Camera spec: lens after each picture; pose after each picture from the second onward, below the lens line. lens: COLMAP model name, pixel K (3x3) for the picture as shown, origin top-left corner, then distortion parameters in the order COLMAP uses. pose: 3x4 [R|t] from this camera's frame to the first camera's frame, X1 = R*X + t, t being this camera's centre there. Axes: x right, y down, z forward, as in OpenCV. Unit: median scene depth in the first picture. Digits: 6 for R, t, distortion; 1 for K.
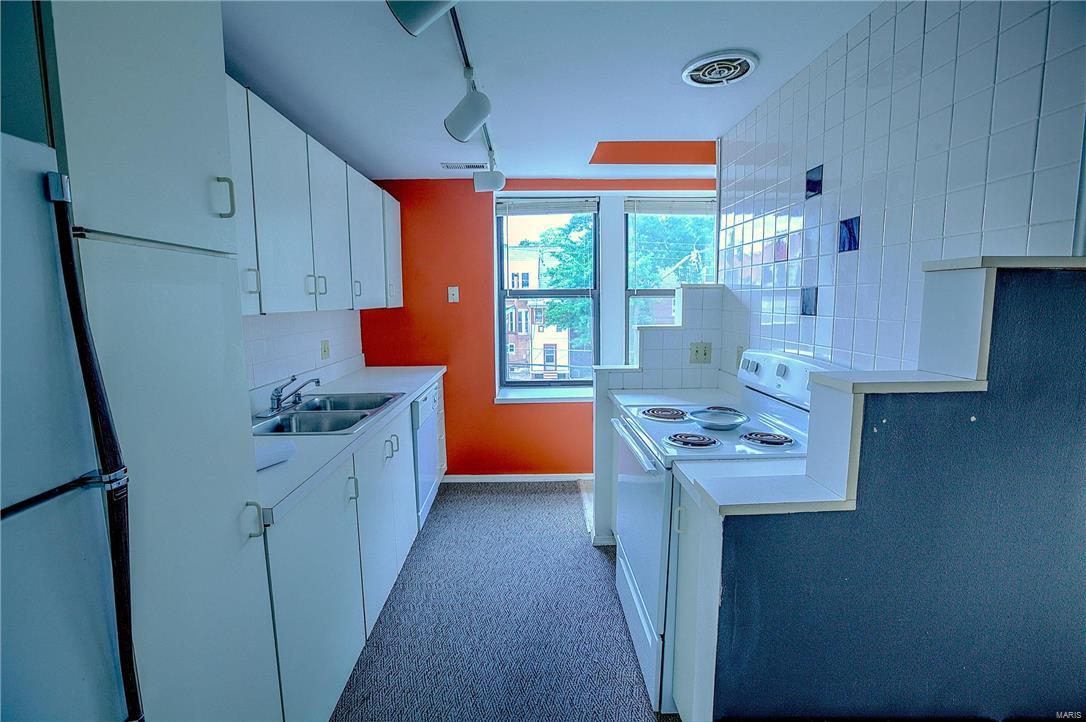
lens RADIAL K [[494.0, 0, 547.0], [0, 494.0, 360.2], [0, 0, 1]] dist [-0.049253, 0.000419]
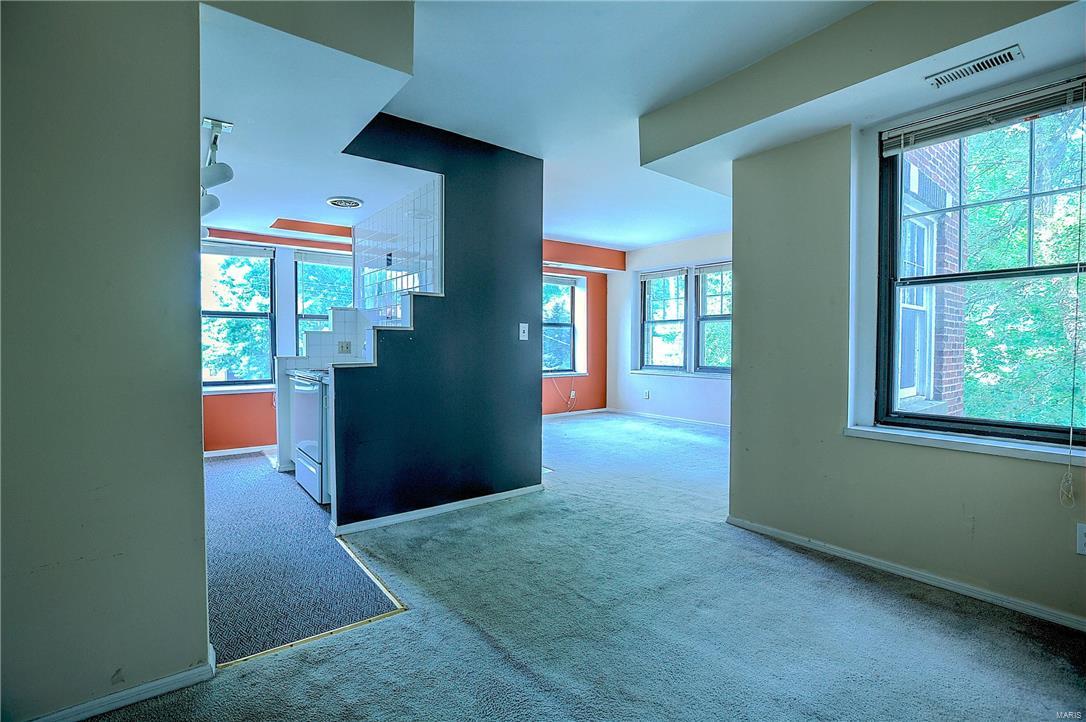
lens RADIAL K [[494.0, 0, 547.0], [0, 494.0, 360.2], [0, 0, 1]] dist [-0.049253, 0.000419]
pose [[0.804478, -0.003395, 0.593973, -0.092516], [0.058553, 0.995566, -0.073615, 0.134586], [-0.591090, 0.094001, 0.801110, -0.537067]]
